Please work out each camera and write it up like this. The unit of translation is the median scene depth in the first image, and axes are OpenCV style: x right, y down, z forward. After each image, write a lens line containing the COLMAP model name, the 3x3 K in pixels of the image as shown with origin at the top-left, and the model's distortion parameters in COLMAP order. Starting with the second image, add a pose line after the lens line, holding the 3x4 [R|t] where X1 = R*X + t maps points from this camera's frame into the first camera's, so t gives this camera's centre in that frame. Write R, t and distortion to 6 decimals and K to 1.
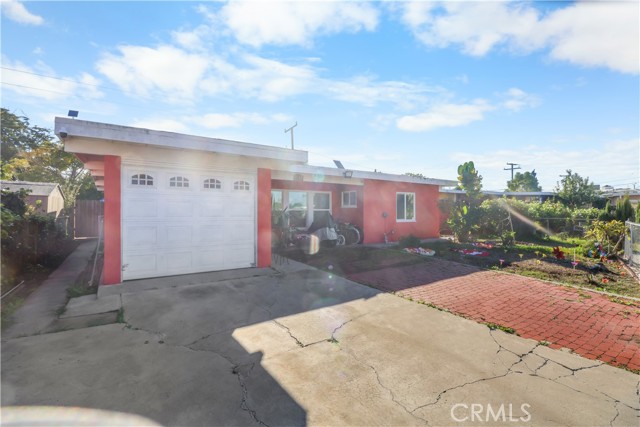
lens RADIAL K [[303.6, 0, 323.3], [0, 303.6, 209.0], [0, 0, 1]] dist [-0.003595, -0.002117]
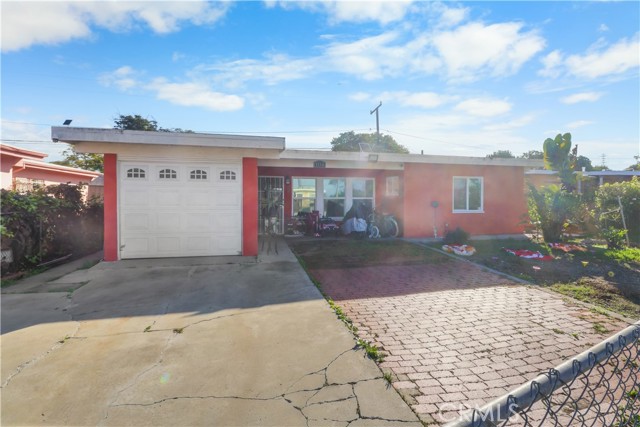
lens RADIAL K [[323.7, 0, 325.7], [0, 323.7, 199.3], [0, 0, 1]] dist [-0.001177, -0.005955]
pose [[0.930124, 0.000712, -0.367245, 0.594874], [0.001978, 0.999974, 0.006950, -0.003626], [0.367240, -0.007191, 0.930098, 0.130462]]
